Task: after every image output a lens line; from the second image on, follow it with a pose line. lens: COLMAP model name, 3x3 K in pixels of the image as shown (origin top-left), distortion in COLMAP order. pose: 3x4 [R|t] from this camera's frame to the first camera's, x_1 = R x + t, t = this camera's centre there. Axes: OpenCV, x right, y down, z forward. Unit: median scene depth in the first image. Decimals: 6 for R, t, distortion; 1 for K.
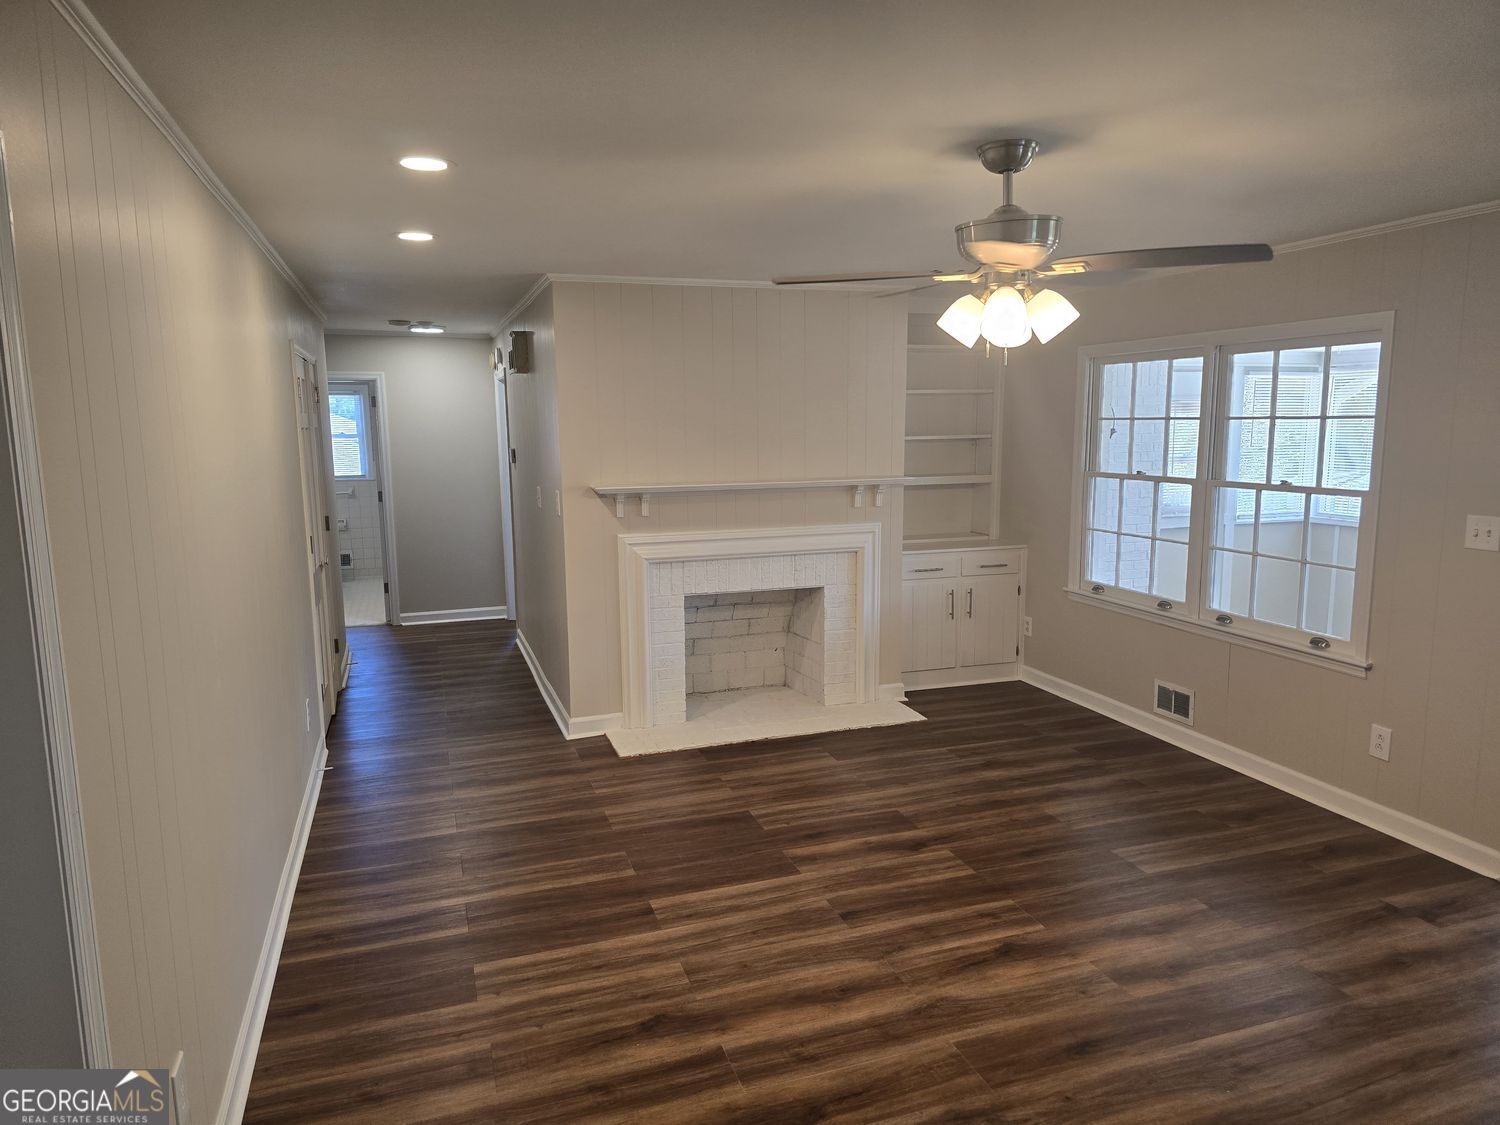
lens RADIAL K [[990.6, 0, 750.0], [0, 990.6, 562.5], [0, 0, 1]] dist [0.037209, -0.001400]
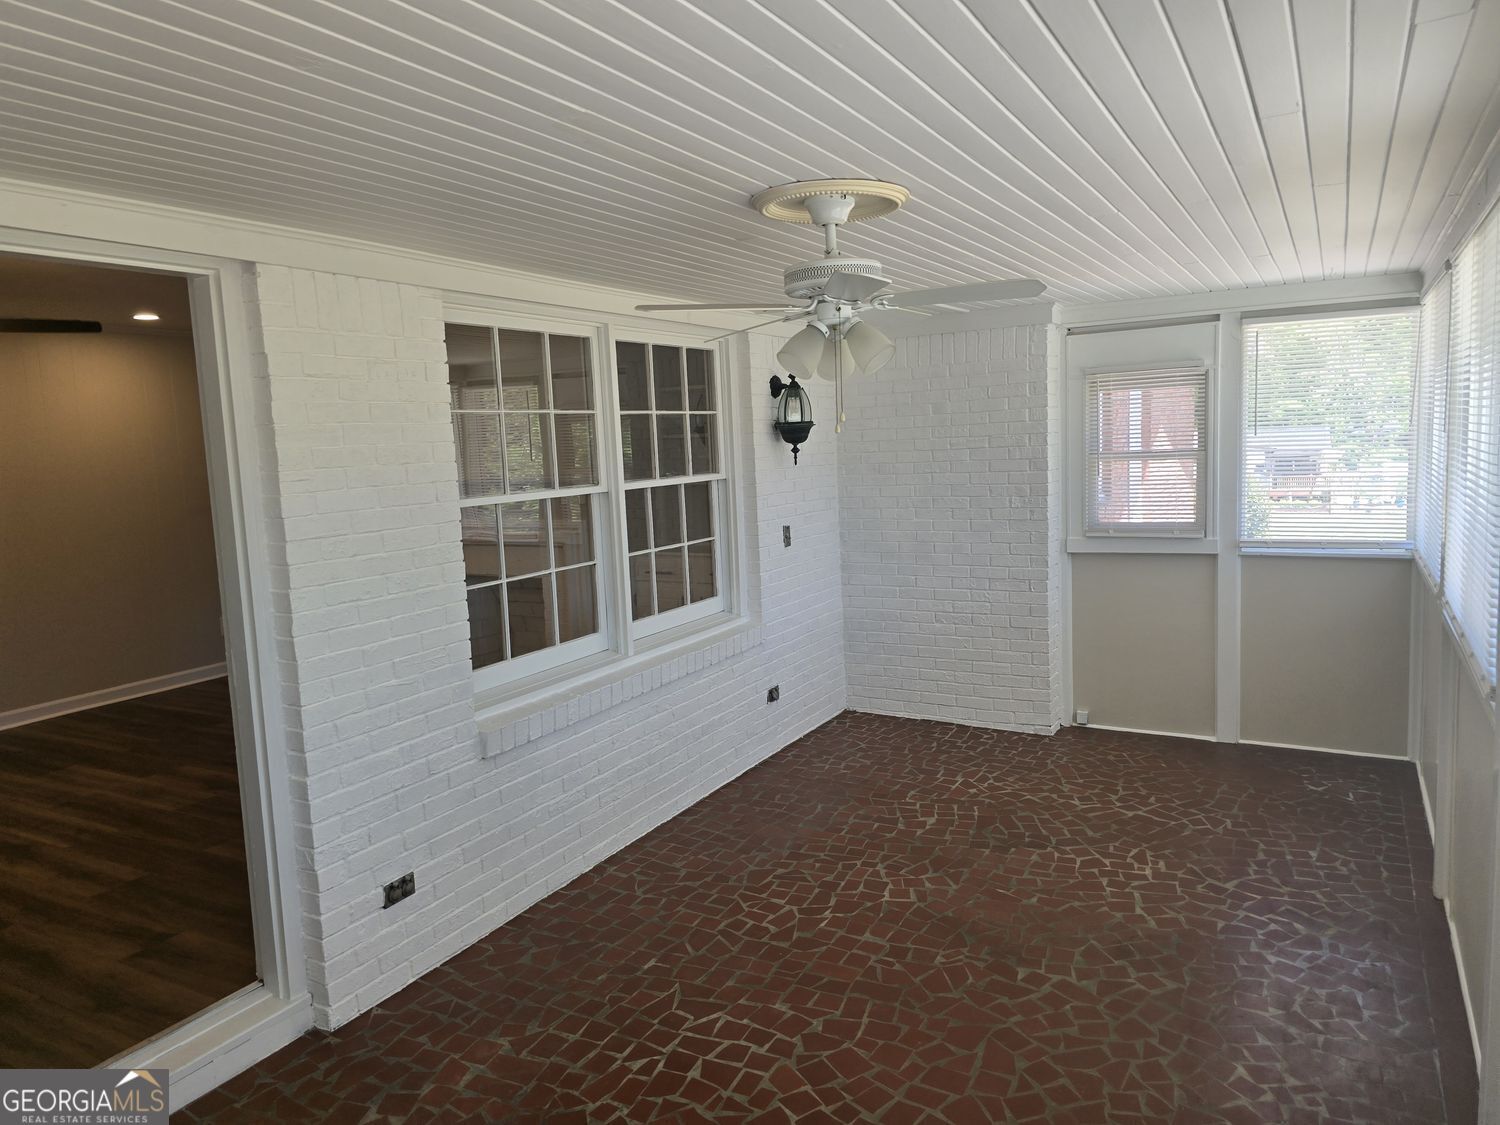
lens RADIAL K [[990.6, 0, 750.0], [0, 990.6, 562.5], [0, 0, 1]] dist [0.037209, -0.001400]
pose [[0.651993, 0.063393, -0.755571, 1.616369], [-0.074548, 0.997030, 0.019323, -0.051230], [0.754552, 0.043728, 0.654782, 0.773370]]
